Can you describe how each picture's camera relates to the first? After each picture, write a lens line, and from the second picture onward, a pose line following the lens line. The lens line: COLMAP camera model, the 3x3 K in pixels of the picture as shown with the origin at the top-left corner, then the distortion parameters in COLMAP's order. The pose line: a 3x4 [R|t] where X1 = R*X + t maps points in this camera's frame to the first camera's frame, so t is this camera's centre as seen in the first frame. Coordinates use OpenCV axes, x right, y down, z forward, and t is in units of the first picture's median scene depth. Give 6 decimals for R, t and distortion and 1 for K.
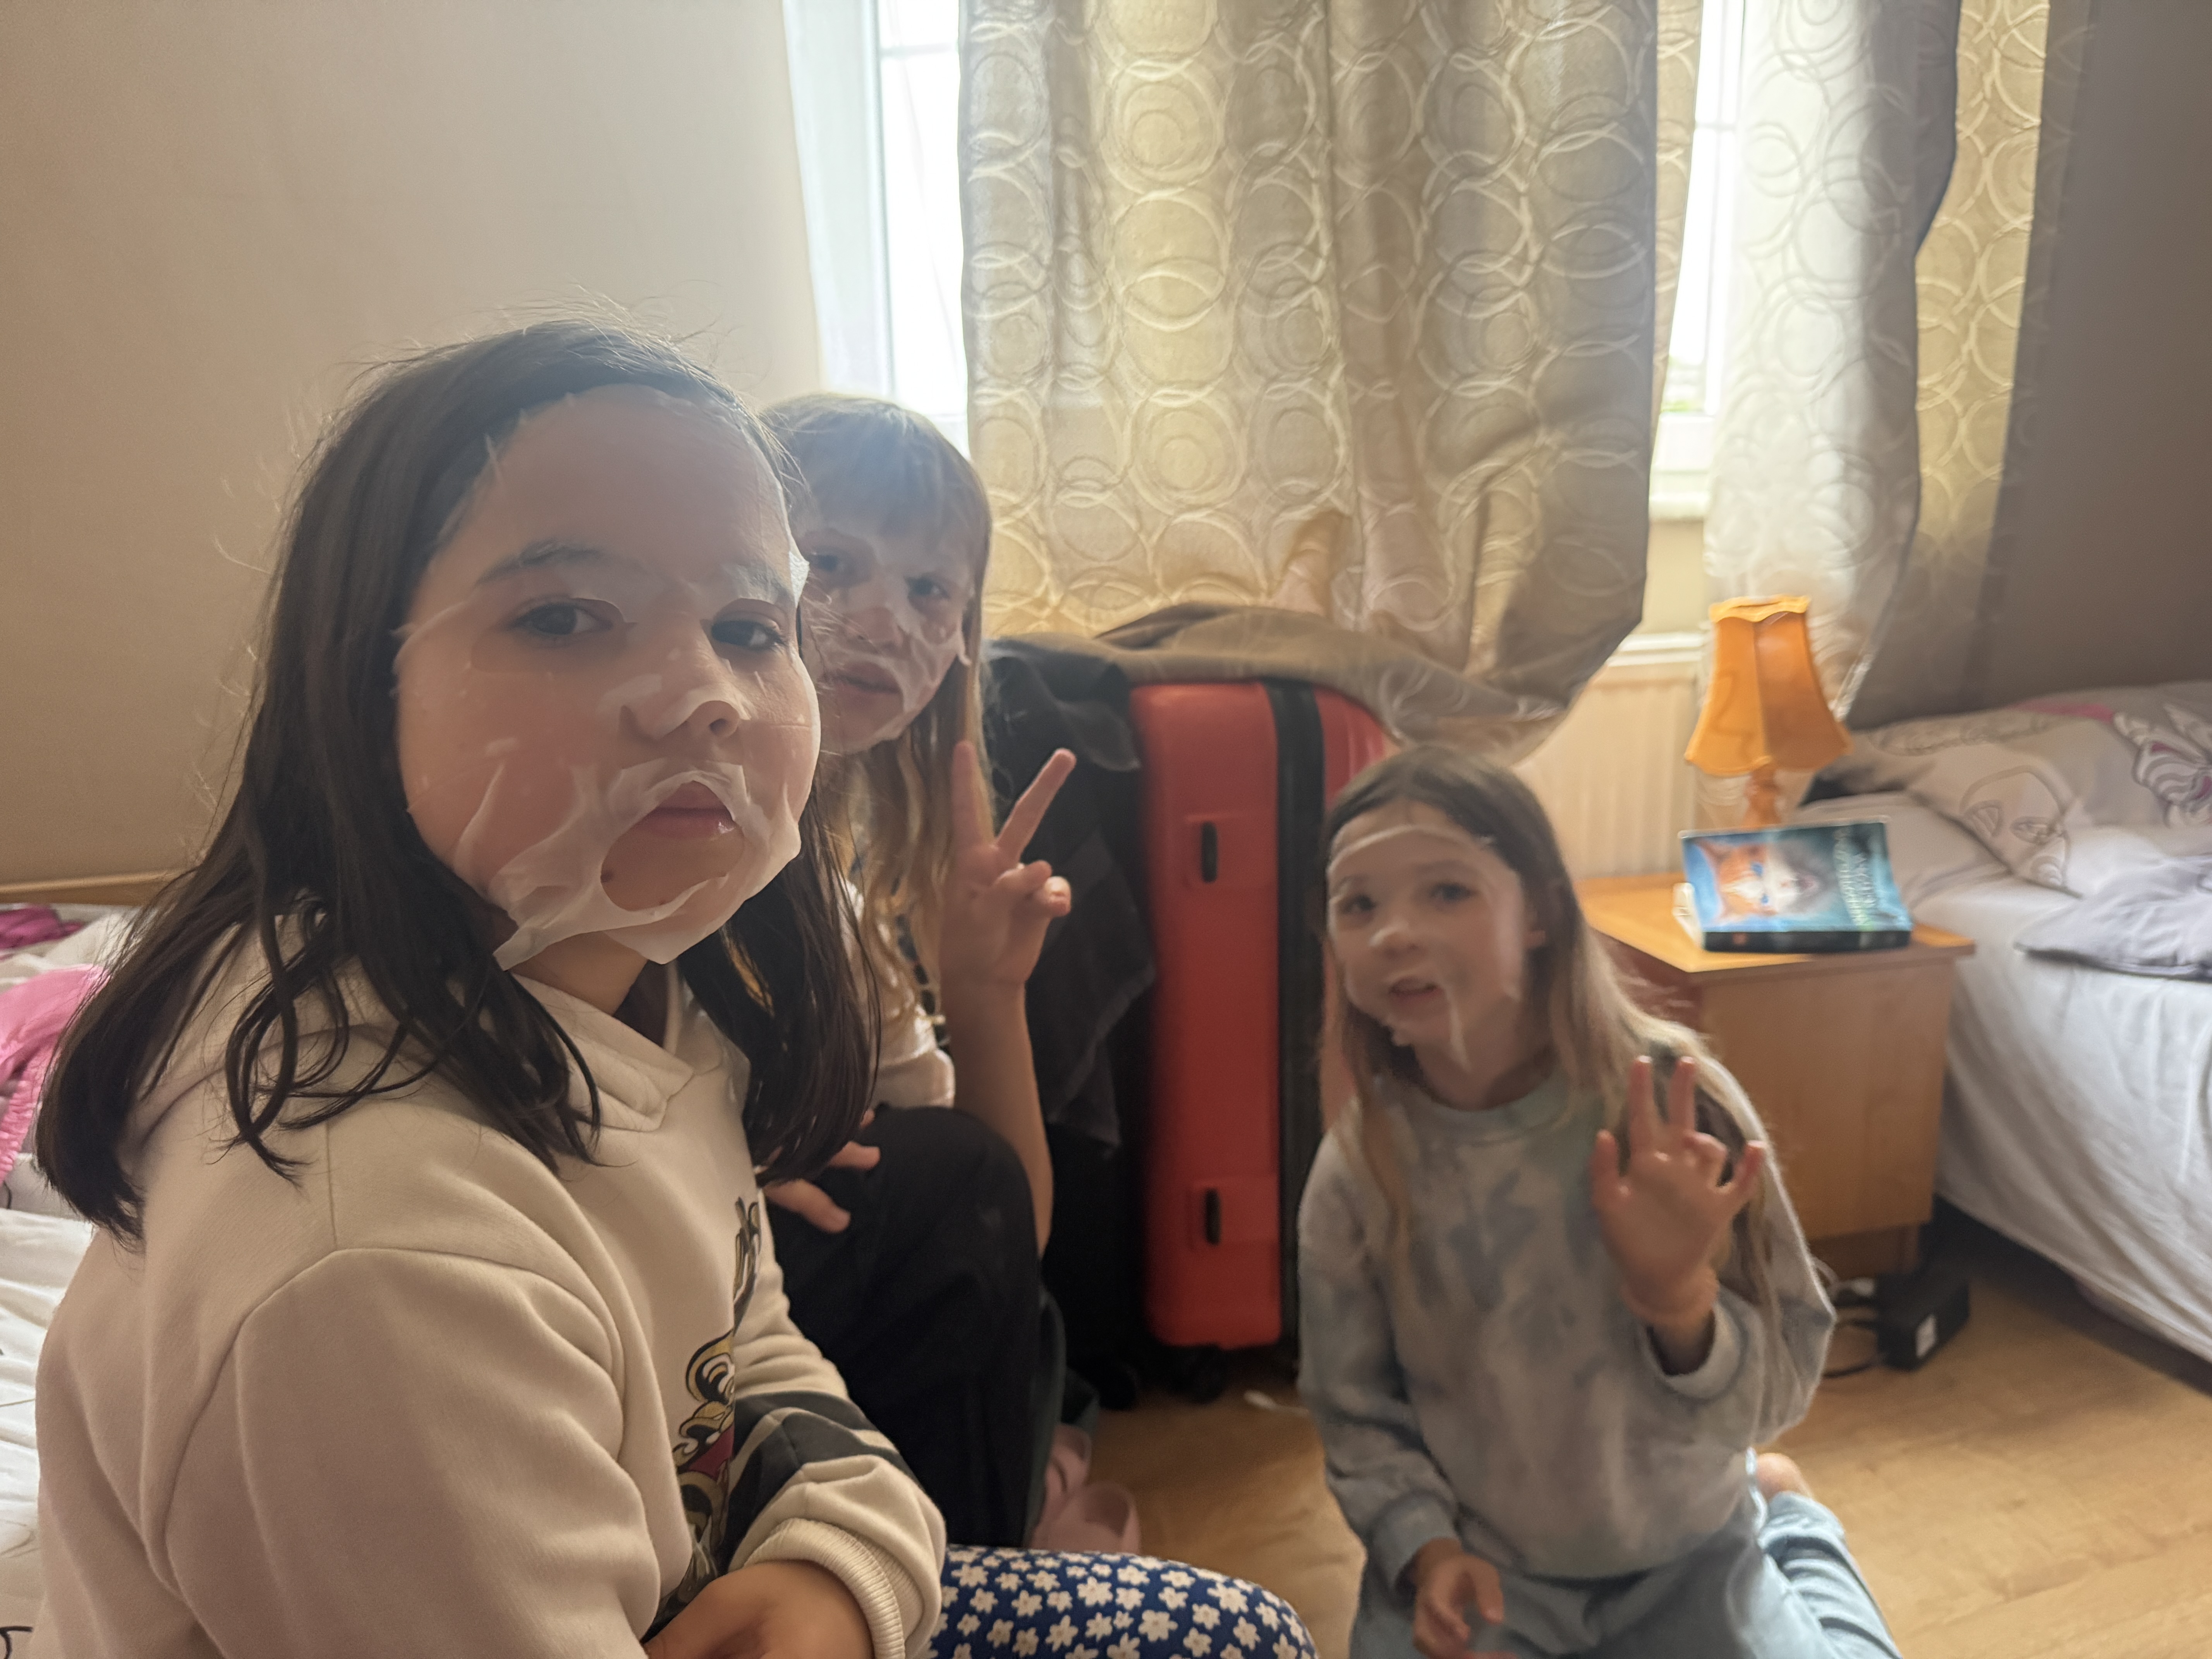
lens RADIAL K [[1632.6, 0, 1106.0], [0, 1632.6, 829.5], [0, 0, 1]] dist [0.006355, -0.001175]
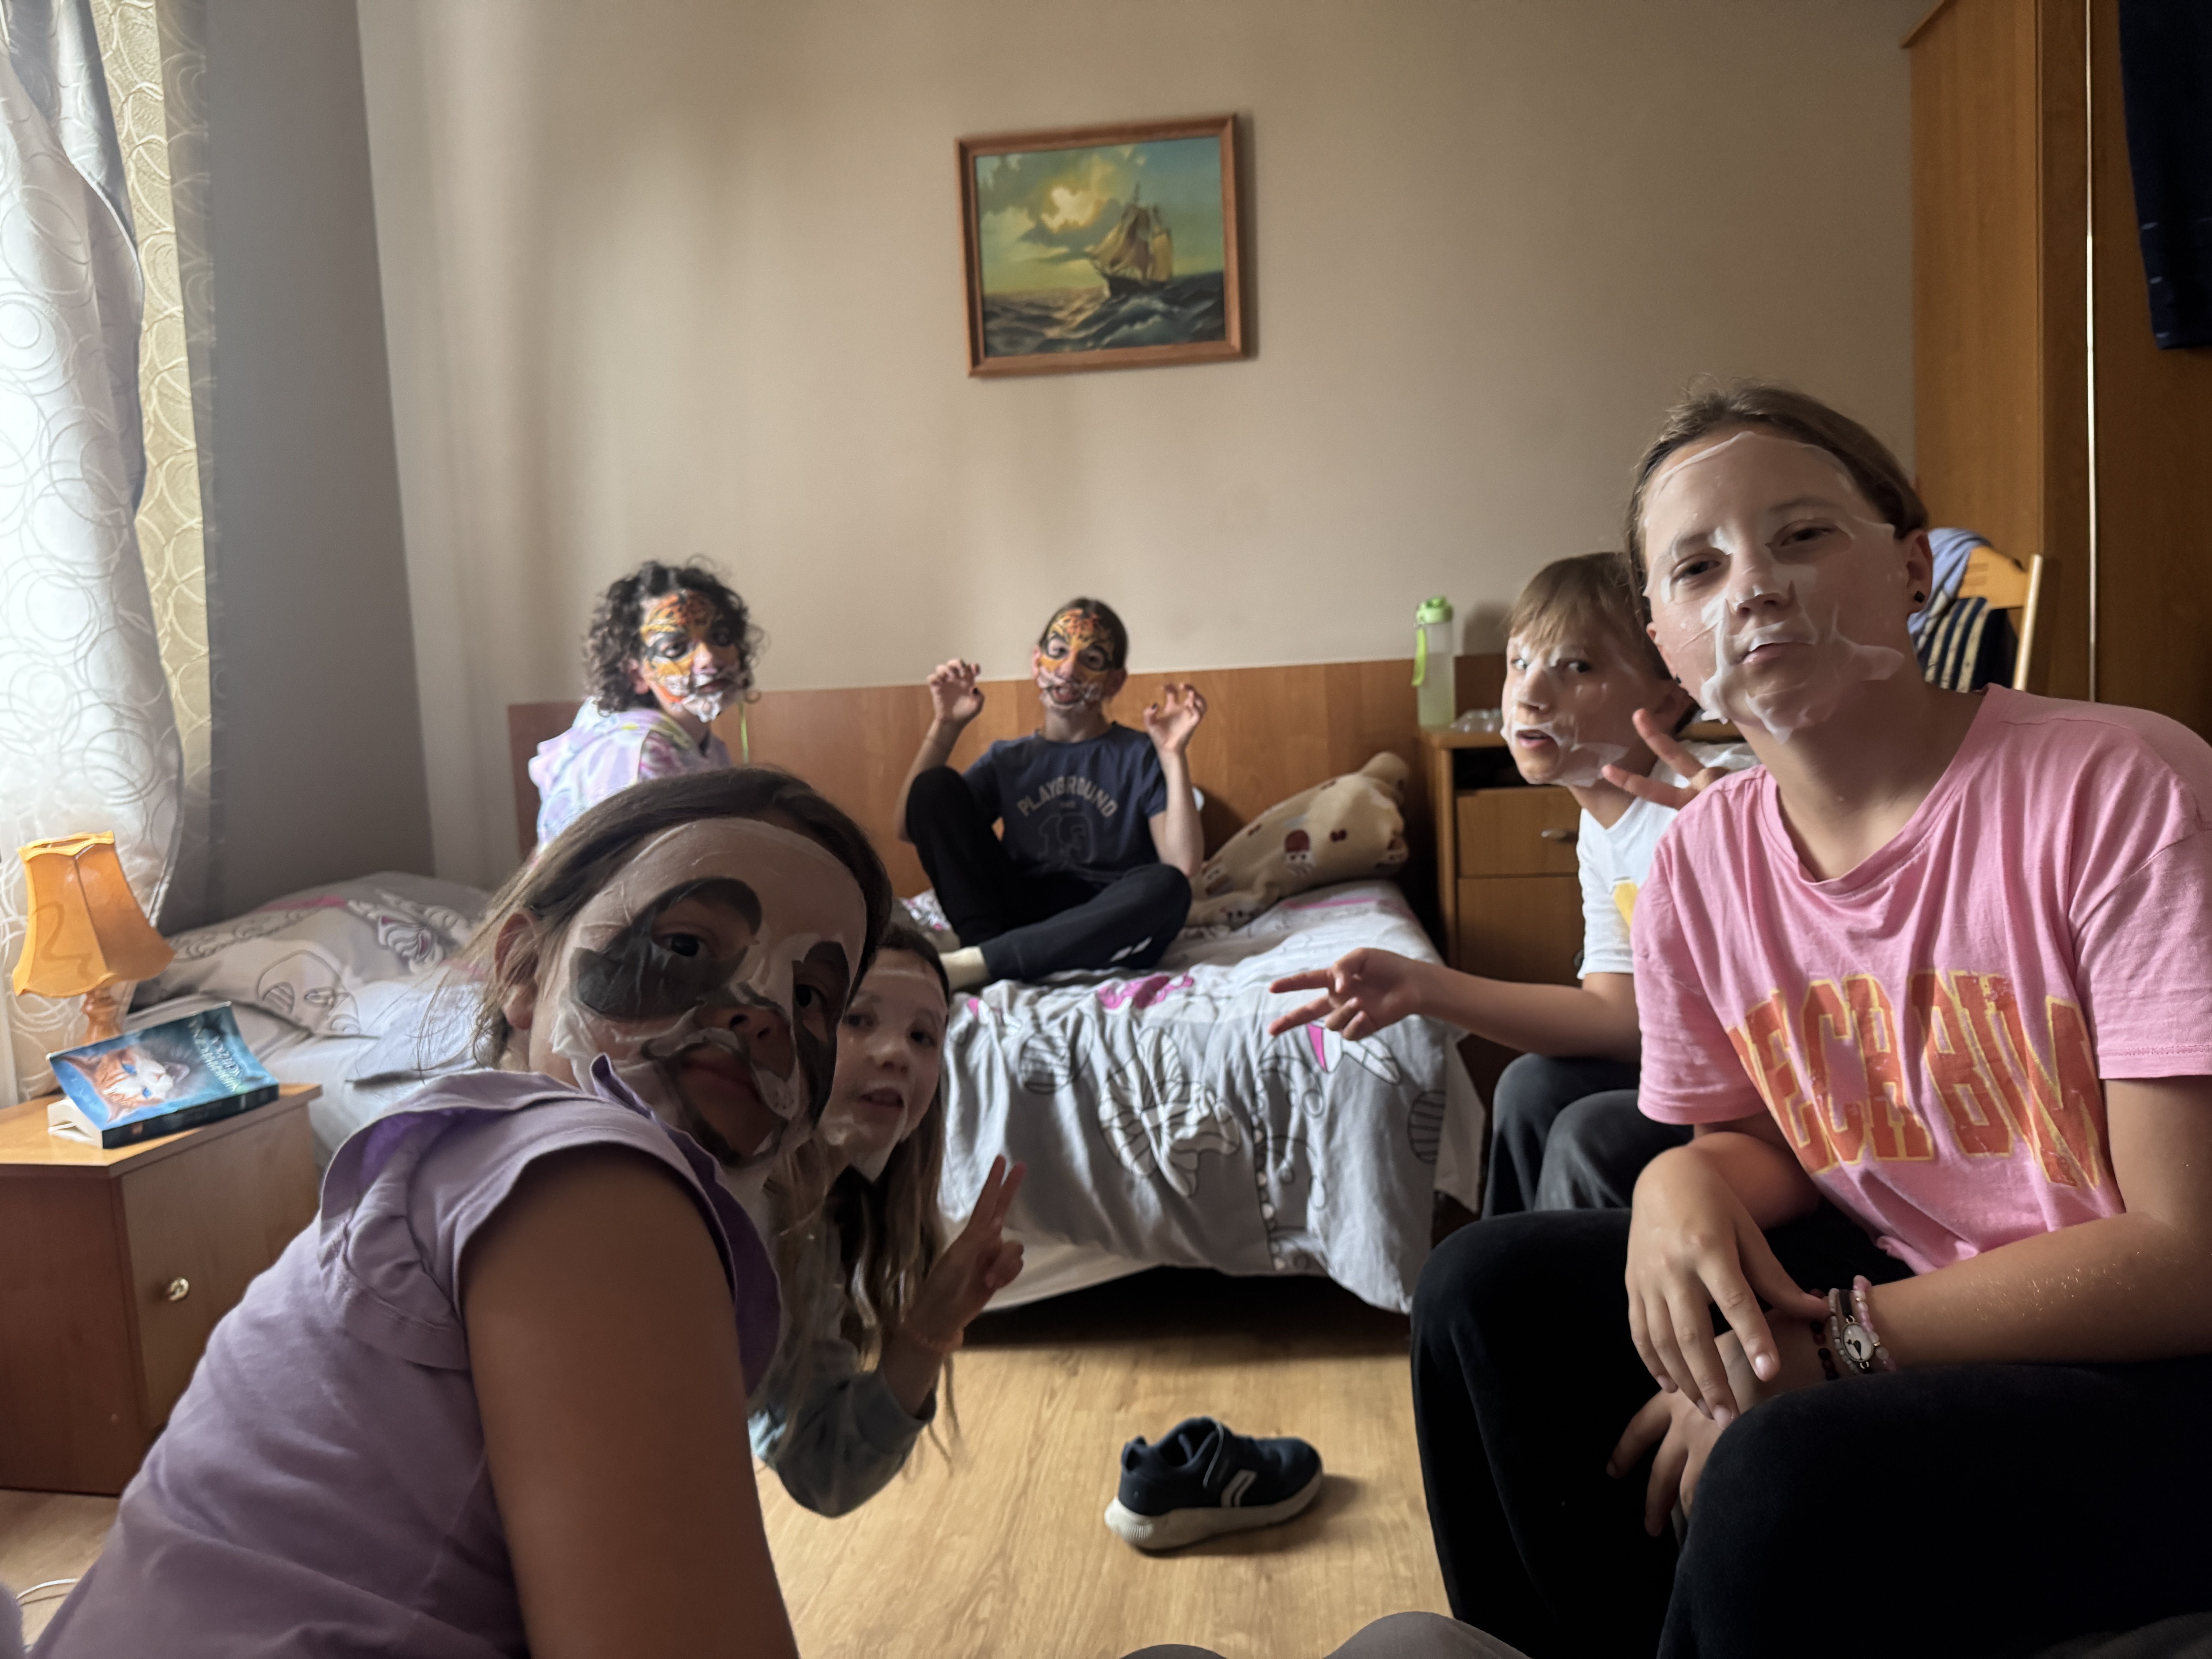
lens RADIAL K [[1632.6, 0, 1106.0], [0, 1632.6, 829.5], [0, 0, 1]] dist [0.006355, -0.001175]
pose [[0.459333, -0.093204, 0.883361, -0.255963], [0.224400, 0.974398, -0.013875, 0.028243], [-0.859452, 0.204600, 0.468488, -0.131008]]
